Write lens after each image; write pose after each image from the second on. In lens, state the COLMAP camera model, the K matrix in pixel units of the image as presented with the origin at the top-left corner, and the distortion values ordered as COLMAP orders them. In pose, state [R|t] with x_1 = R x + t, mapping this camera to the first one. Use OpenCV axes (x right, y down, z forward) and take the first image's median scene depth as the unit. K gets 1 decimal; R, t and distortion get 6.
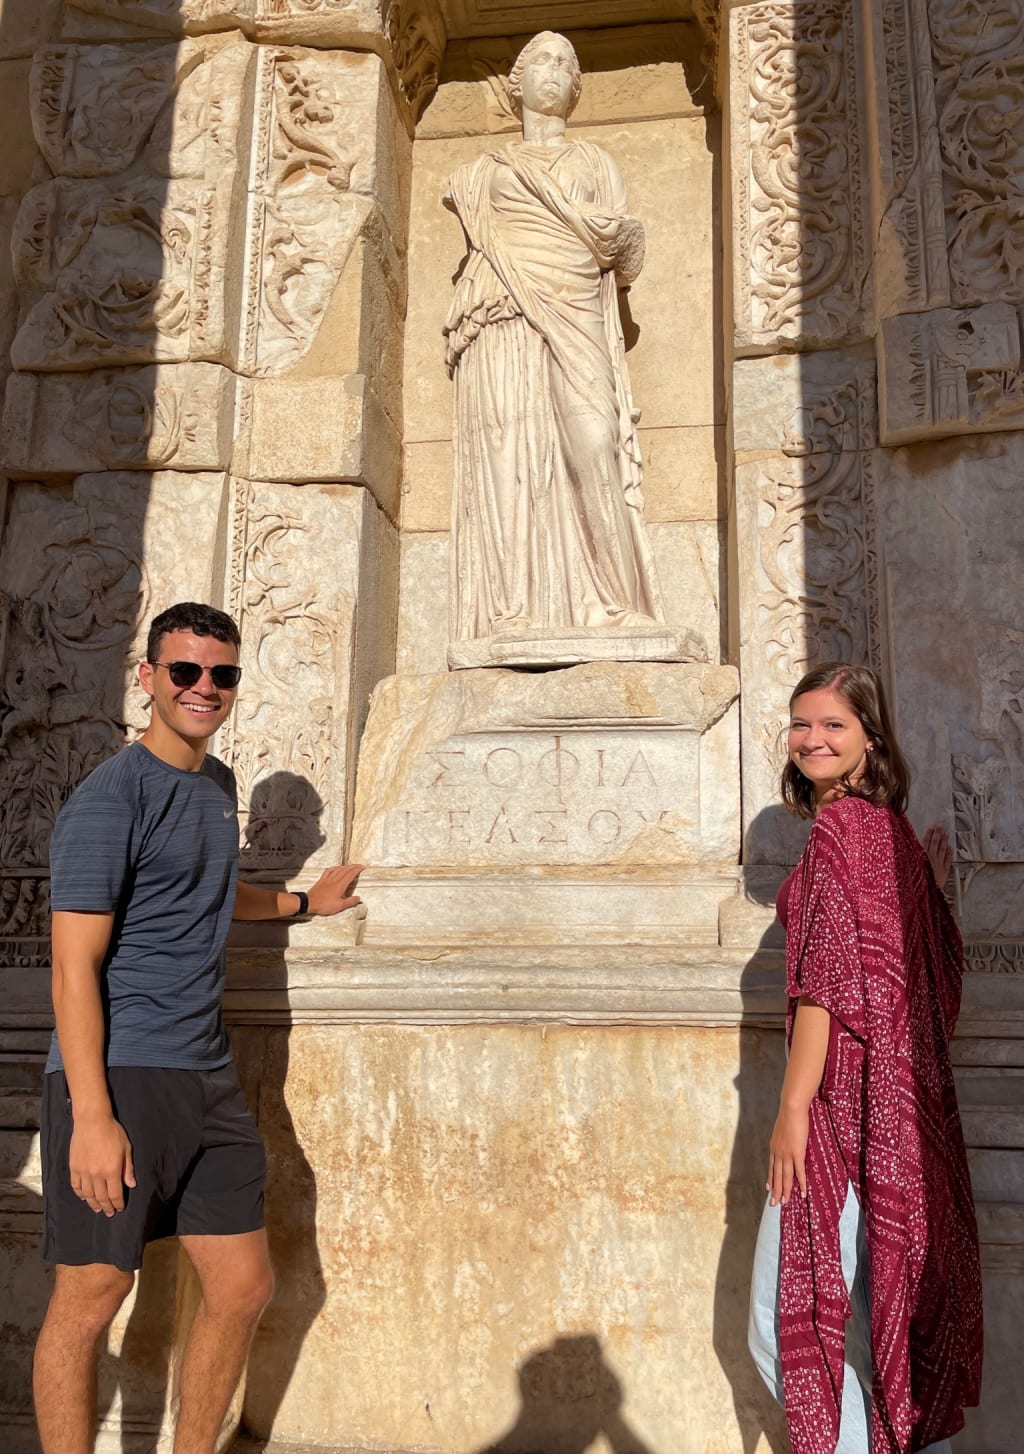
lens RADIAL K [[1192.0, 0, 513.8], [0, 1192.0, 726.4], [0, 0, 1]] dist [0.001833, -0.000145]
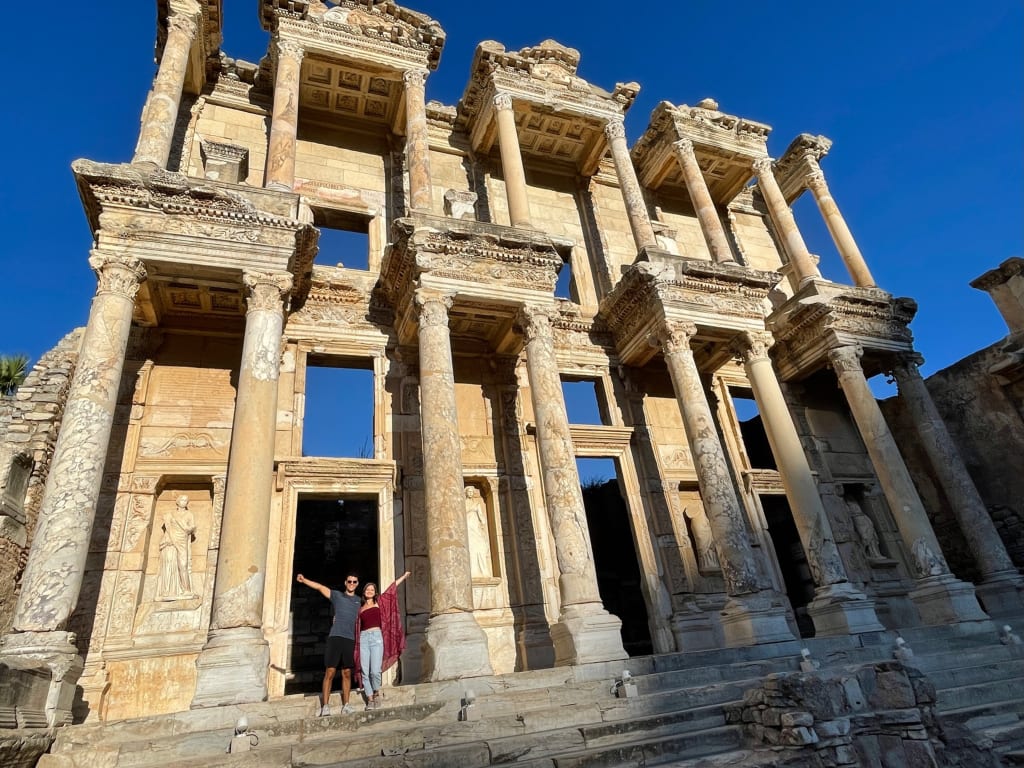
lens RADIAL K [[609.8, 0, 501.0], [0, 609.8, 380.6], [0, 0, 1]] dist [0.003247, -0.001752]
pose [[0.876531, 0.116785, 0.466963, -0.091596], [0.036381, 0.951272, -0.306199, -0.106691], [-0.479968, 0.285382, 0.829571, -3.053721]]
